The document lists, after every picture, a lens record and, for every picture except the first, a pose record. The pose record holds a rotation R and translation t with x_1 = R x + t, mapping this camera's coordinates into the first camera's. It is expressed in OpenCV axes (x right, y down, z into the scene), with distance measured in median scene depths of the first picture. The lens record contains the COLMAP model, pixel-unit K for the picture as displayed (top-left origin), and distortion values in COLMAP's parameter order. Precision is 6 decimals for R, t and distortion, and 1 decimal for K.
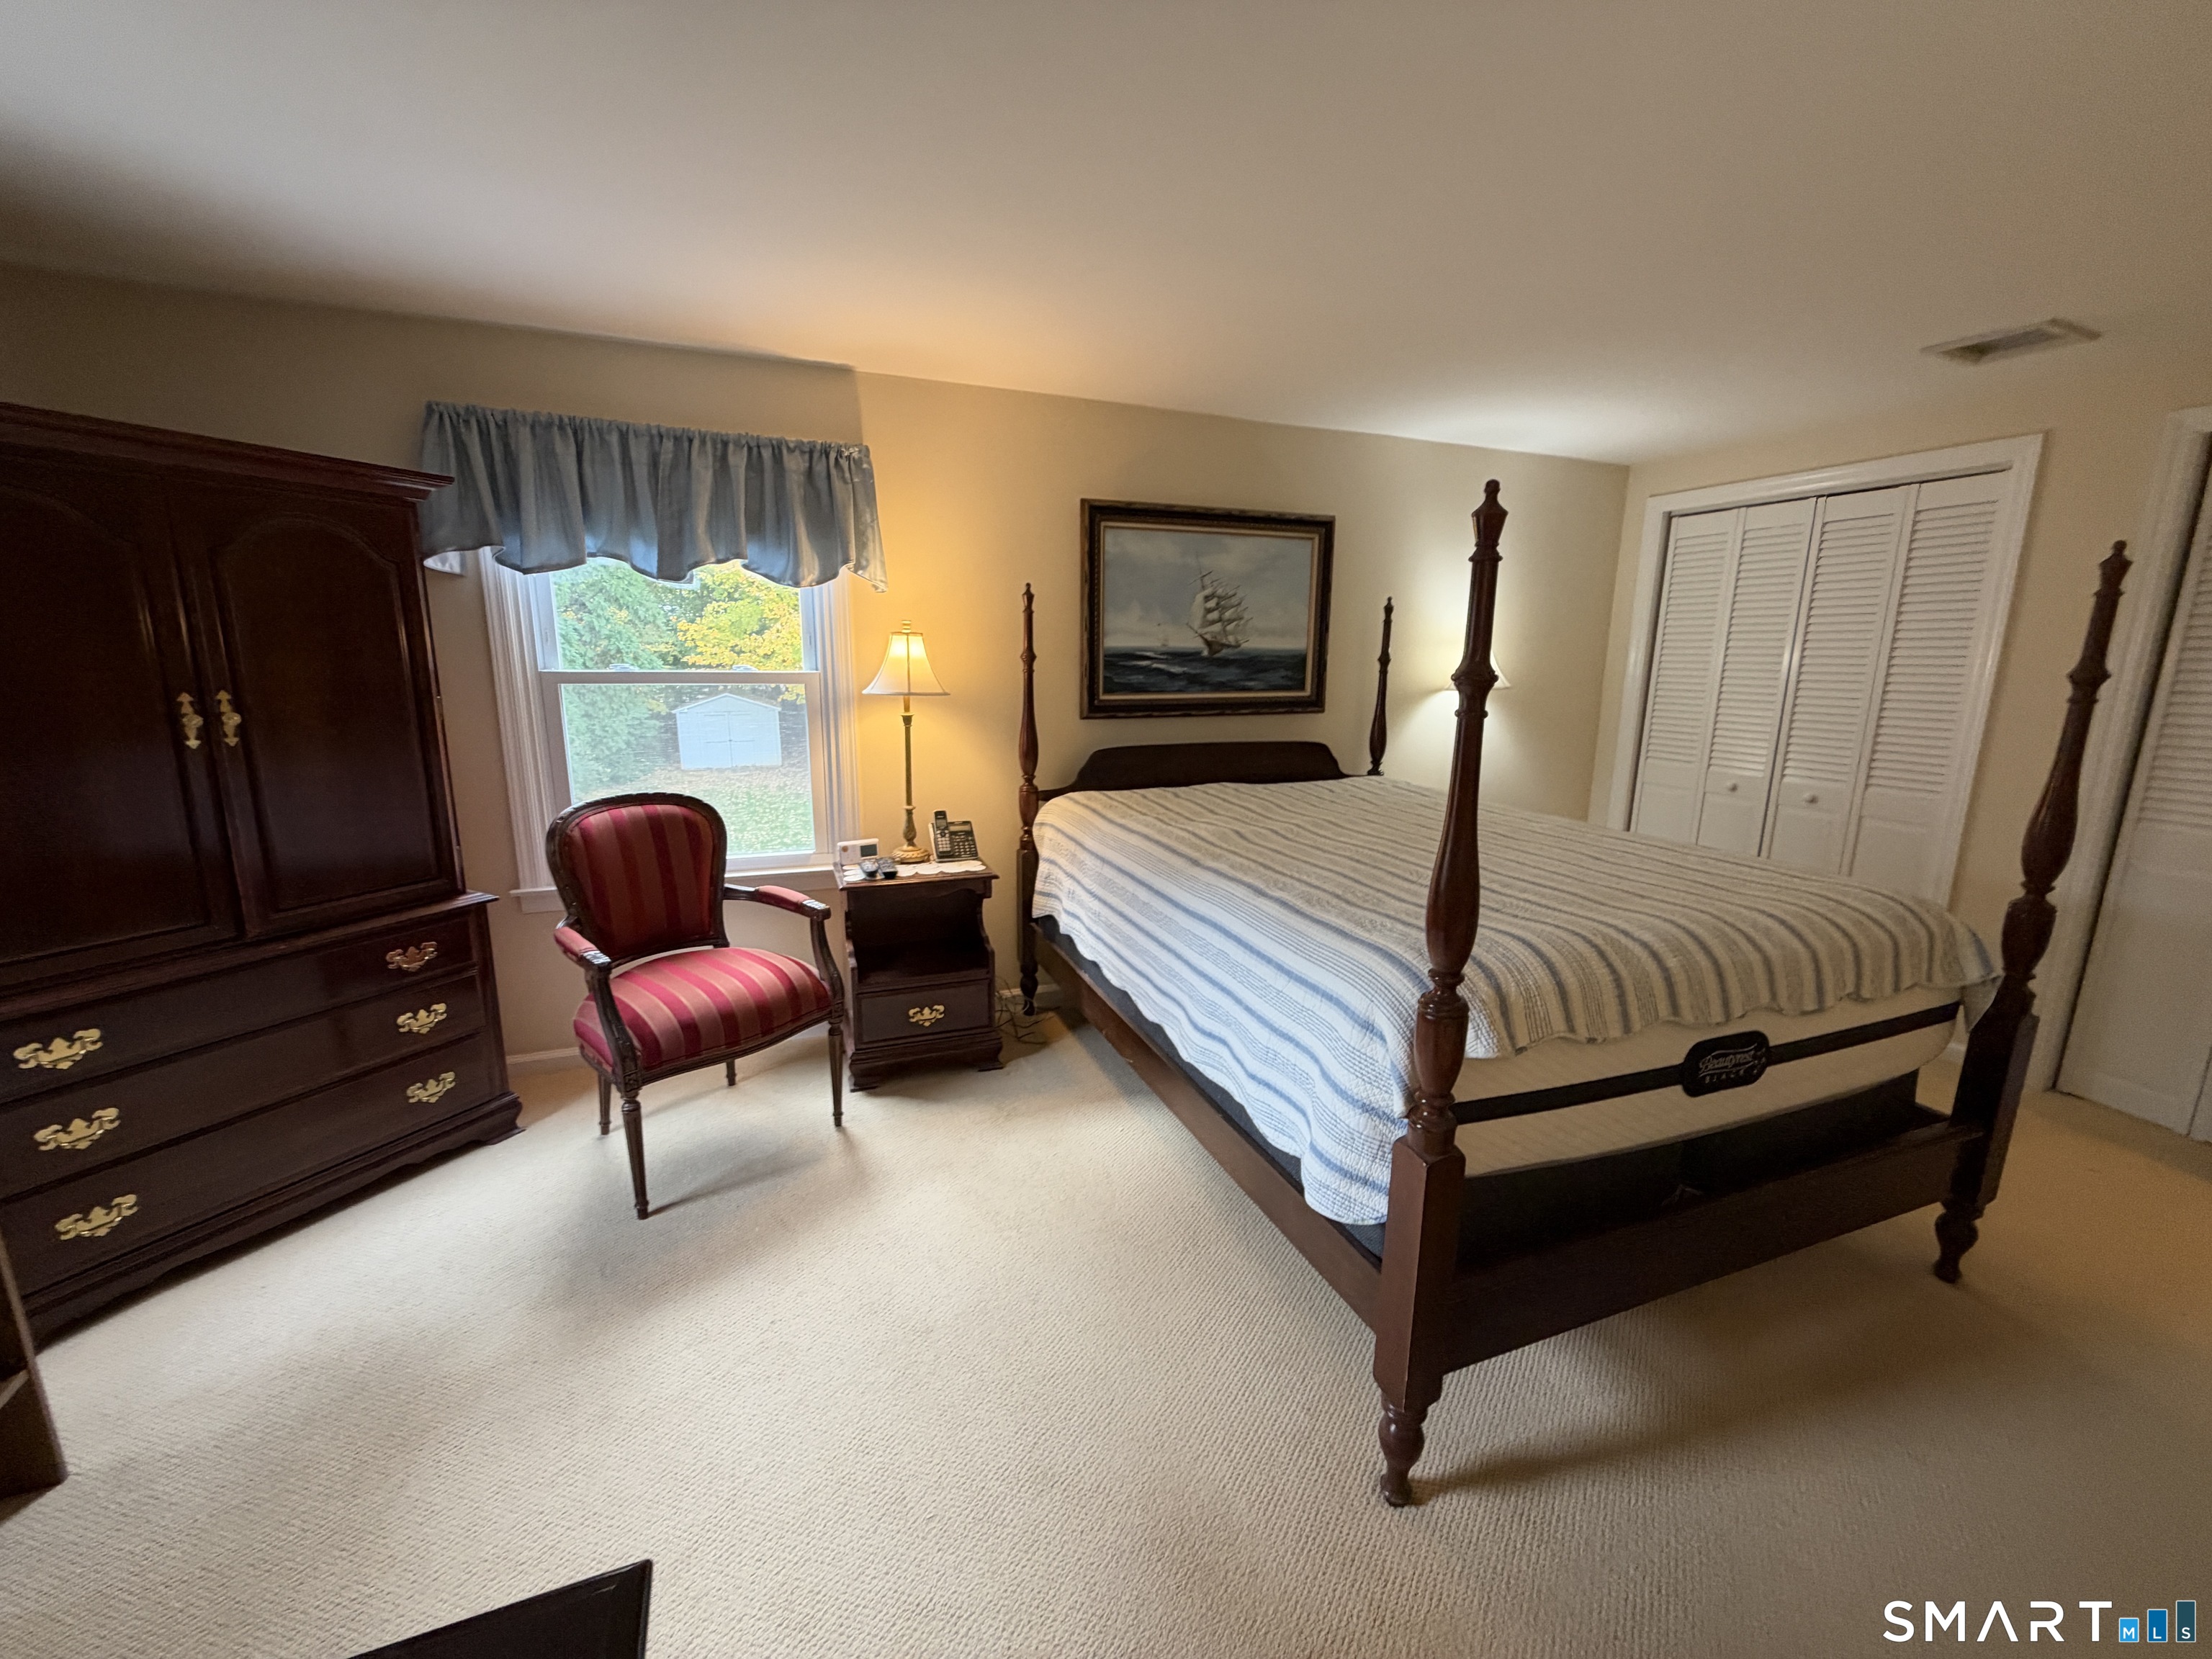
lens RADIAL K [[885.9, 0, 1088.4], [0, 885.9, 835.2], [0, 0, 1]] dist [-0.010827, 0.000931]
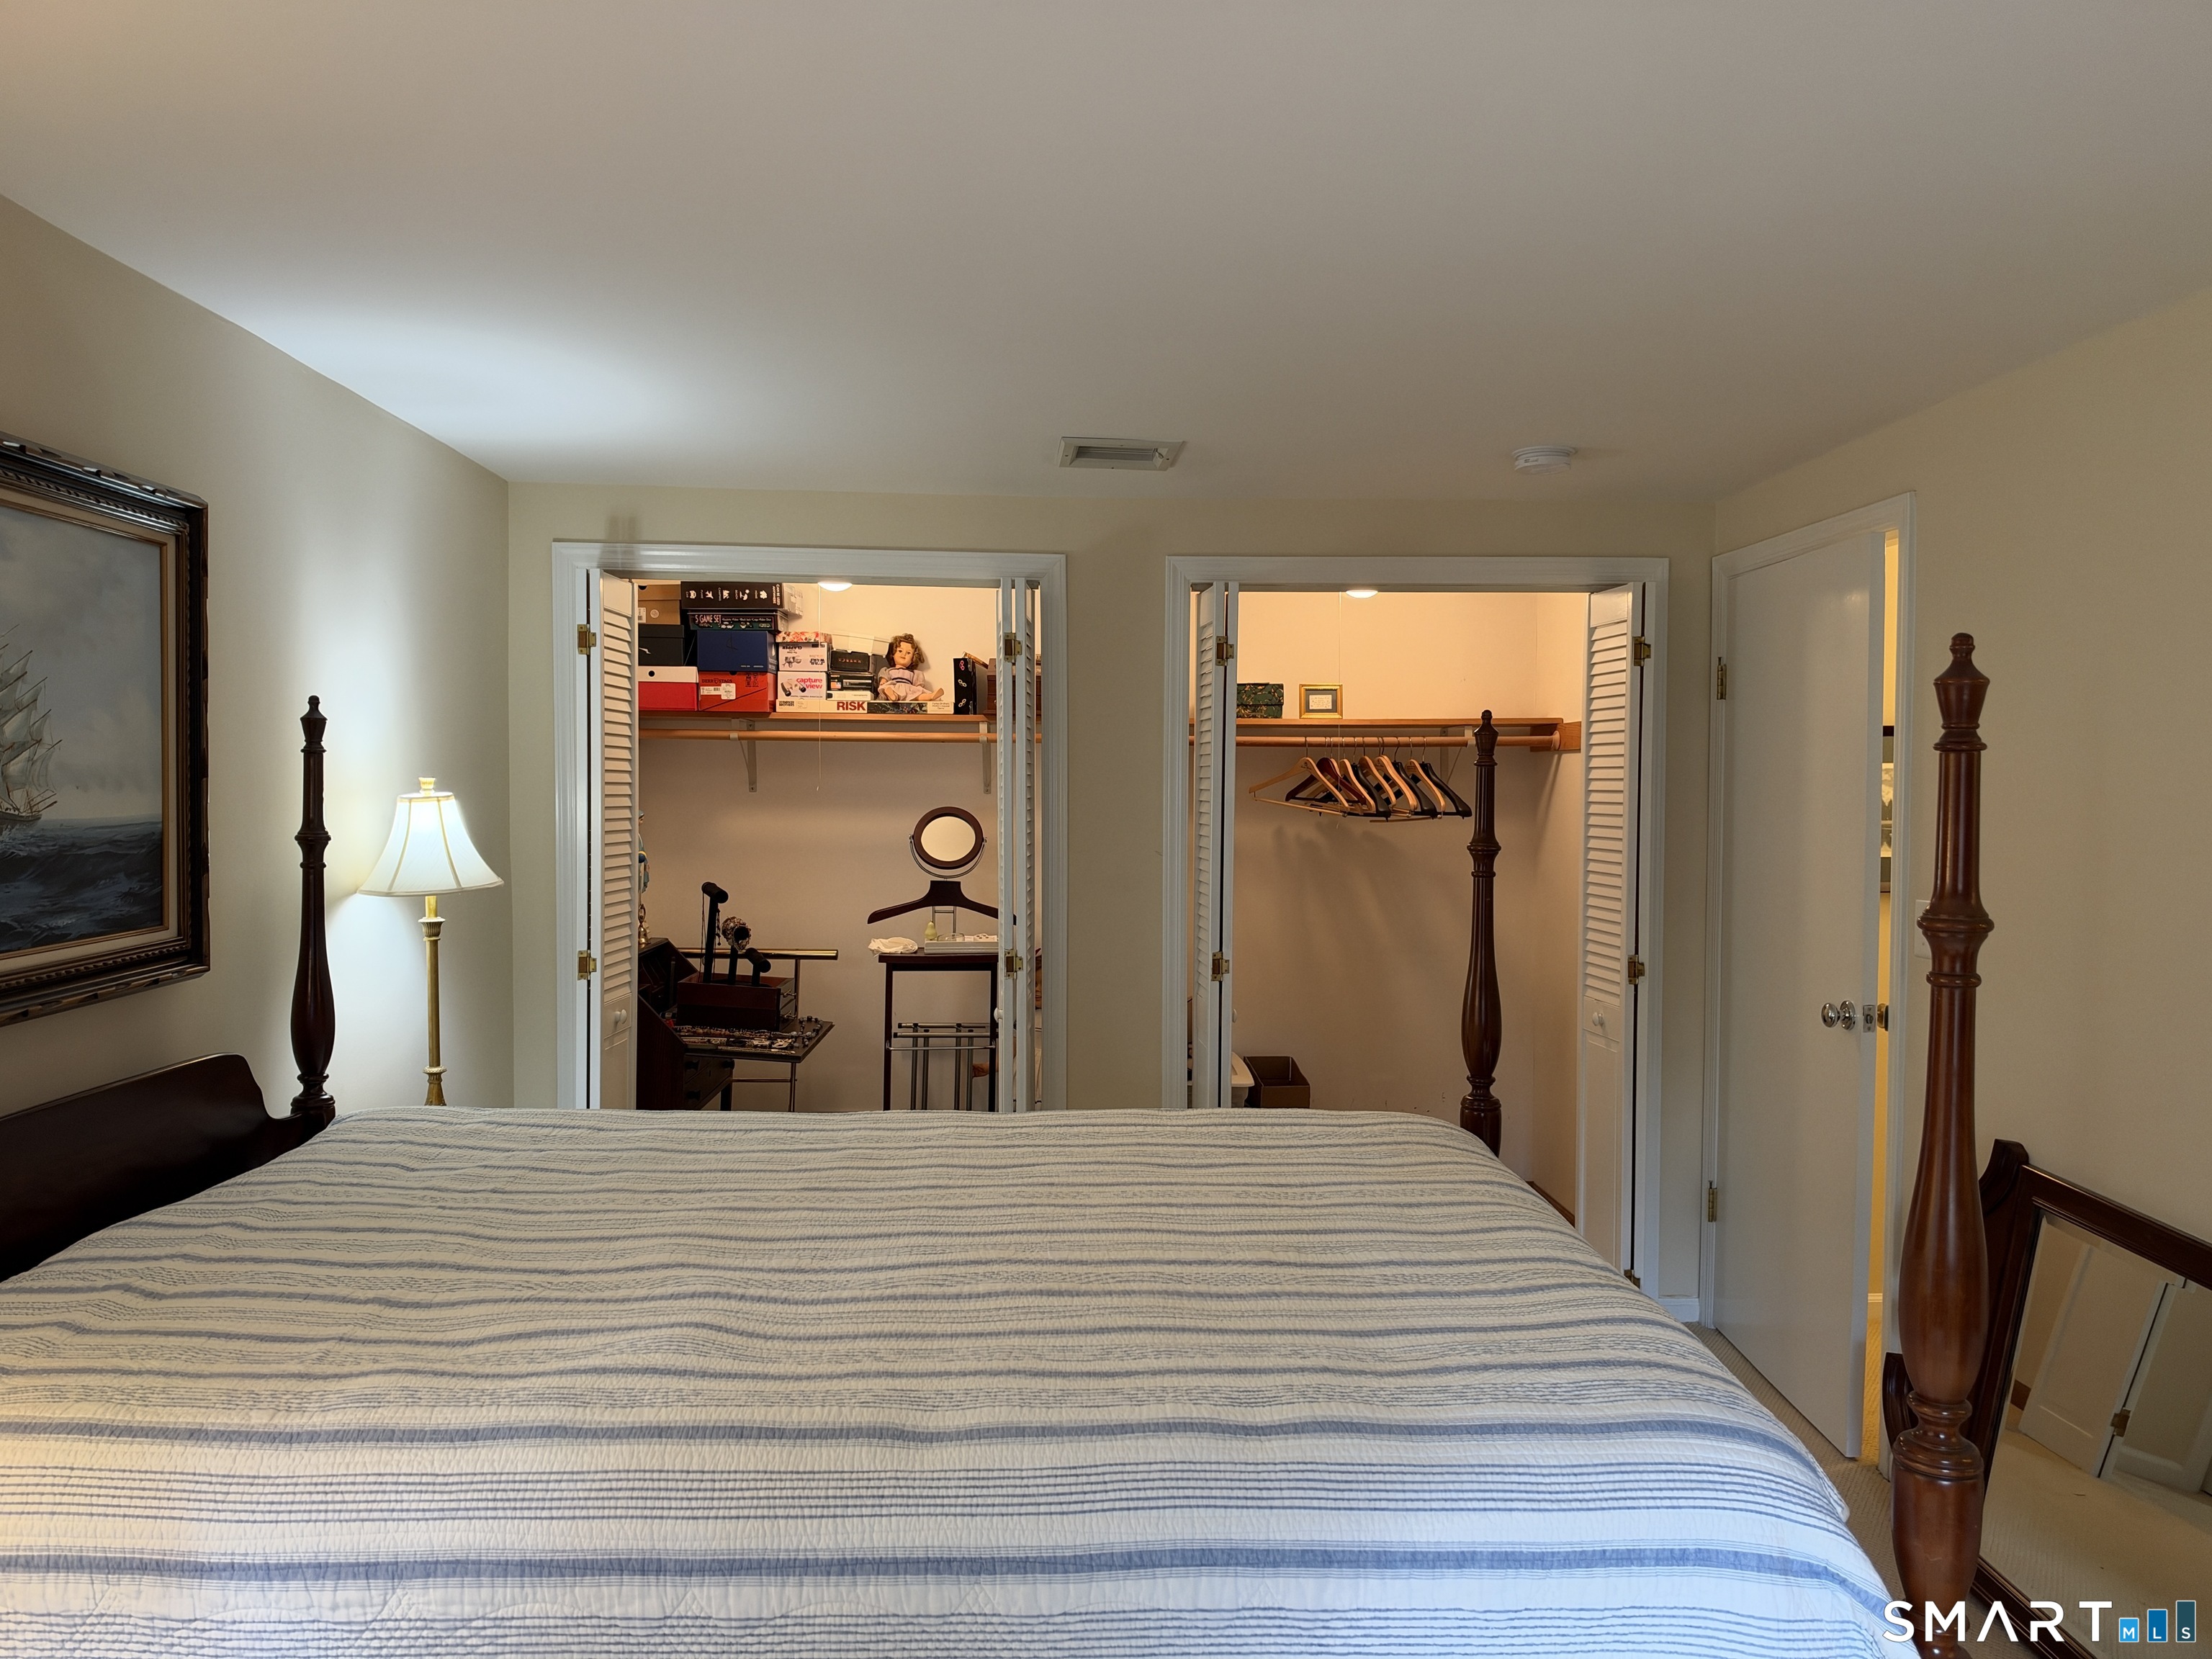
lens RADIAL K [[1596.5, 0, 1098.4], [0, 1596.5, 824.3], [0, 0, 1]] dist [0.022854, -0.037496]
pose [[0.310208, -0.029660, 0.950206, -0.300112], [0.187406, 0.981808, -0.030535, -0.114199], [-0.932014, 0.187547, 0.310123, 0.417701]]
